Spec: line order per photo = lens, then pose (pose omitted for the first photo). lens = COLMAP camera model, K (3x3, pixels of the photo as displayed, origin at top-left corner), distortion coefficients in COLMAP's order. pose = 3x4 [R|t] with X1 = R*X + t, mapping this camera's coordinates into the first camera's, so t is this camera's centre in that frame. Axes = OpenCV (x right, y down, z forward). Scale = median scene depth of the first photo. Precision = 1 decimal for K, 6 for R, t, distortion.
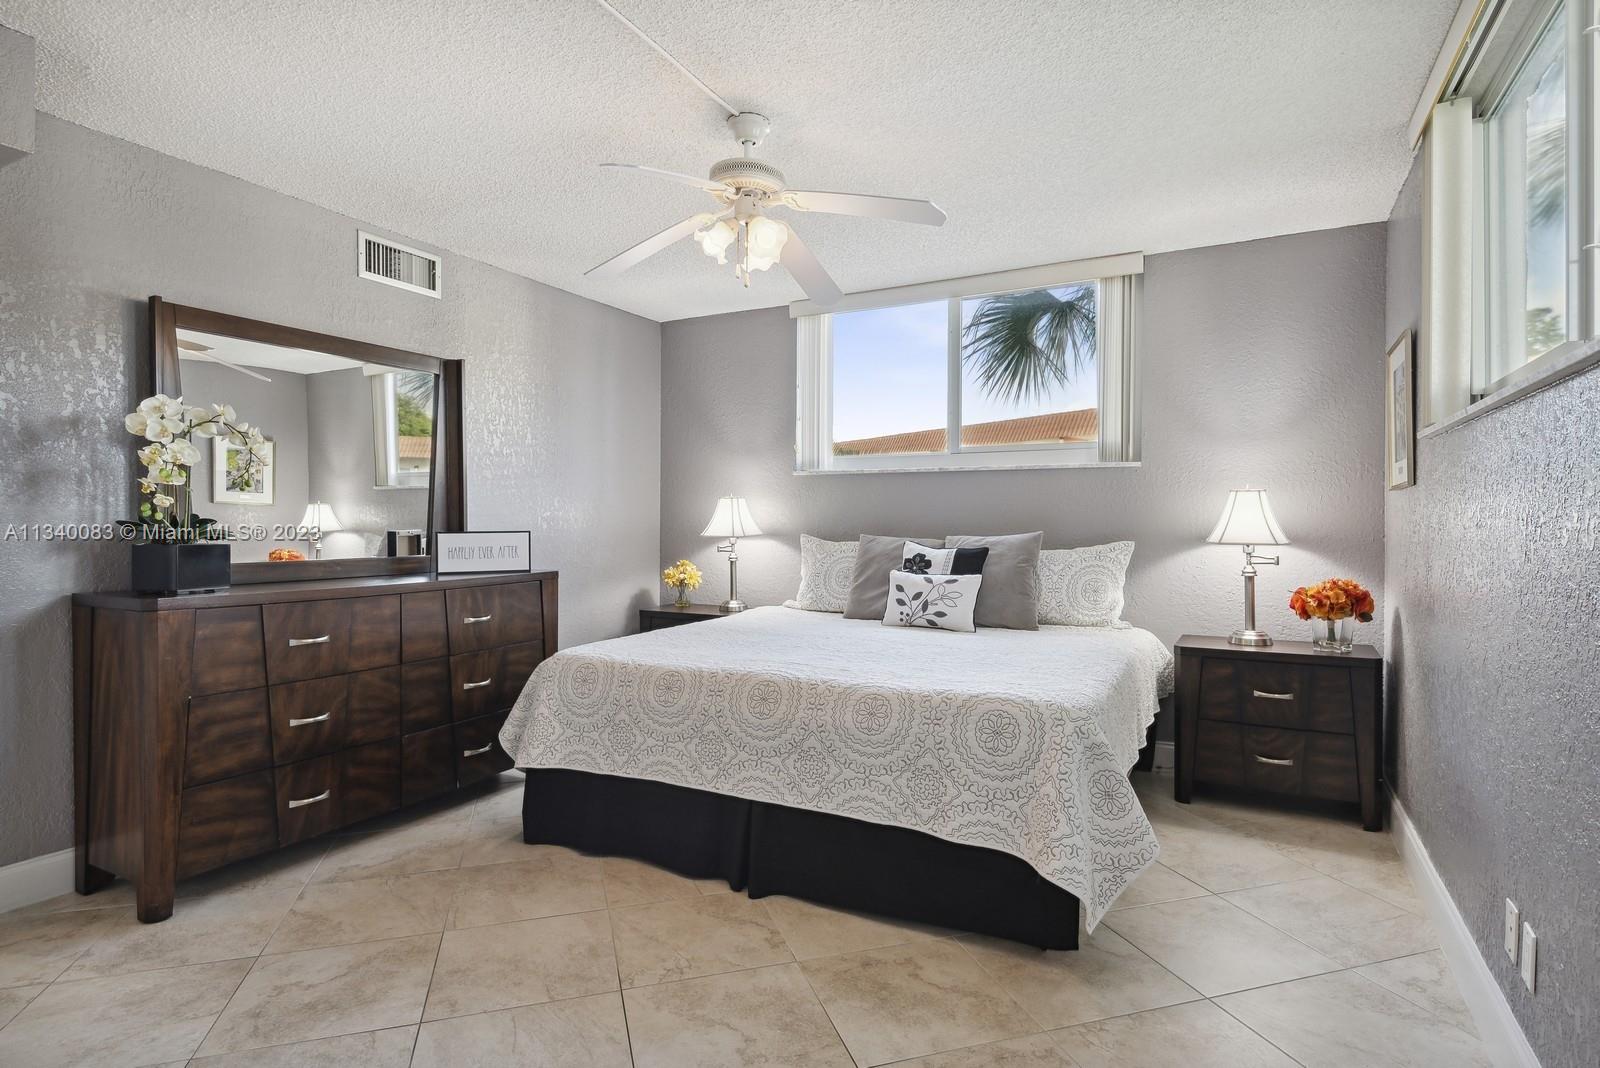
lens RADIAL K [[828.5, 0, 800.4], [0, 828.5, 529.2], [0, 0, 1]] dist [0.018667, -0.001623]
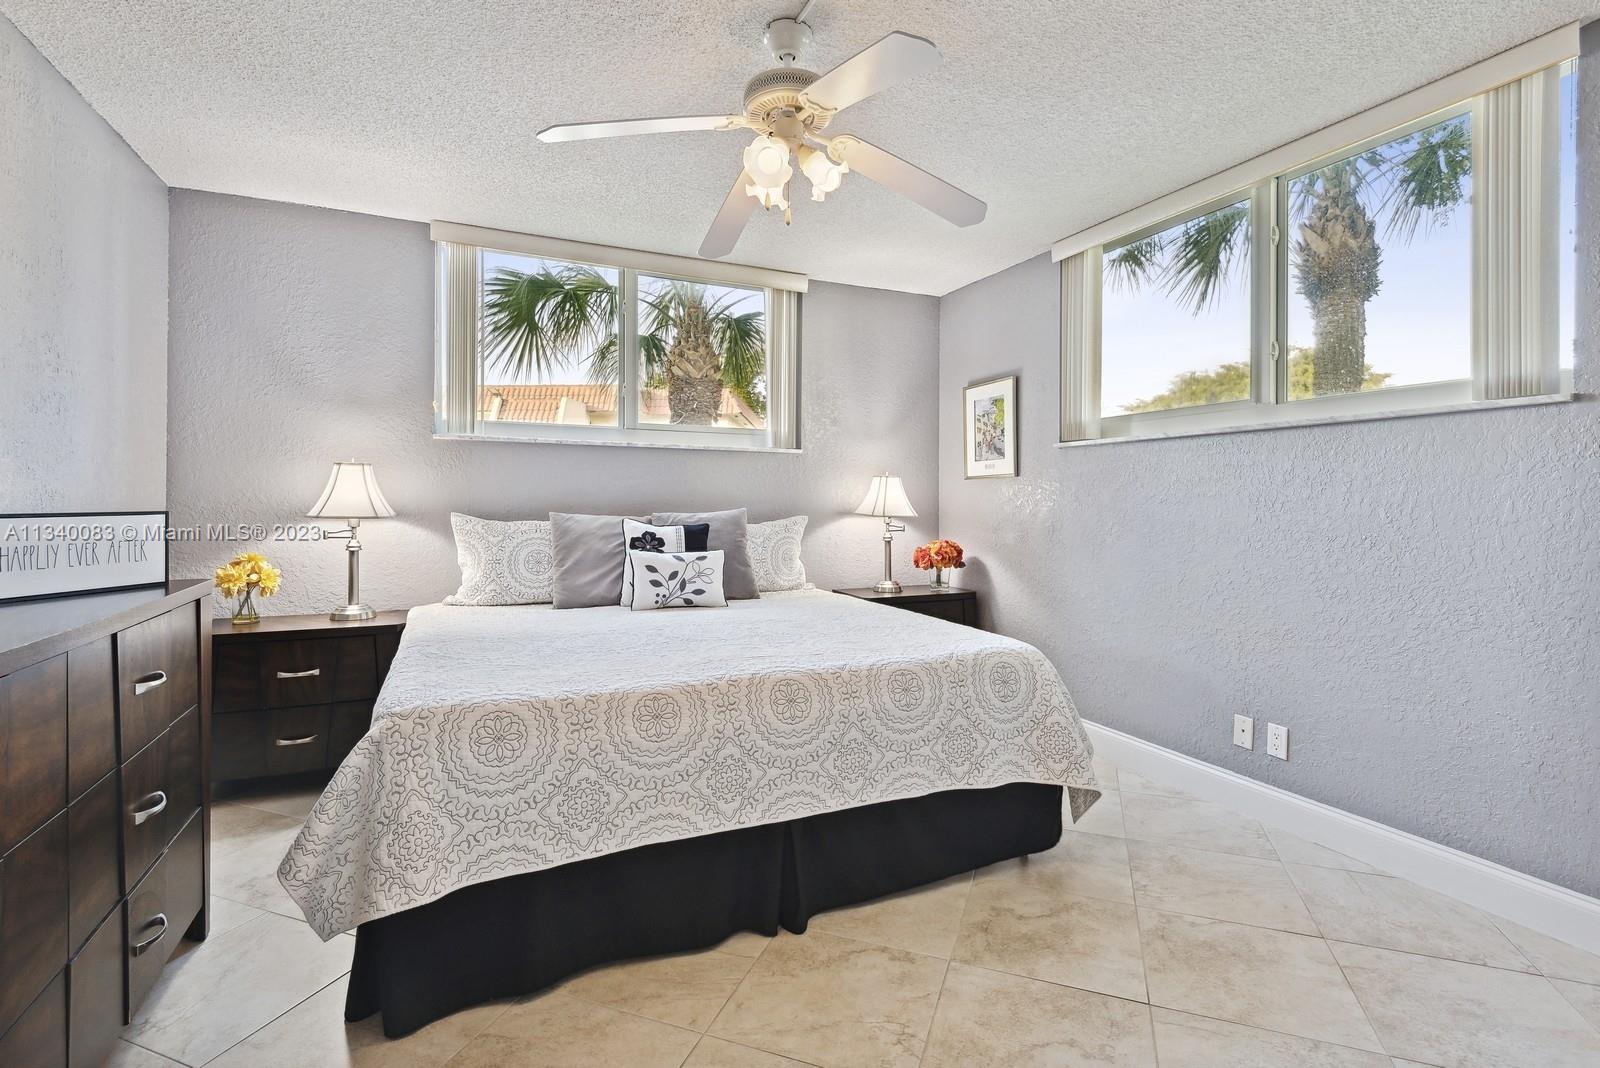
lens RADIAL K [[749.6, 0, 787.6], [0, 749.6, 507.1], [0, 0, 1]] dist [0.023194, -0.007618]
pose [[0.615489, -0.004084, 0.788135, -0.492200], [0.003493, 0.999991, 0.002454, -0.000708], [-0.788138, 0.001243, 0.615498, 0.379827]]
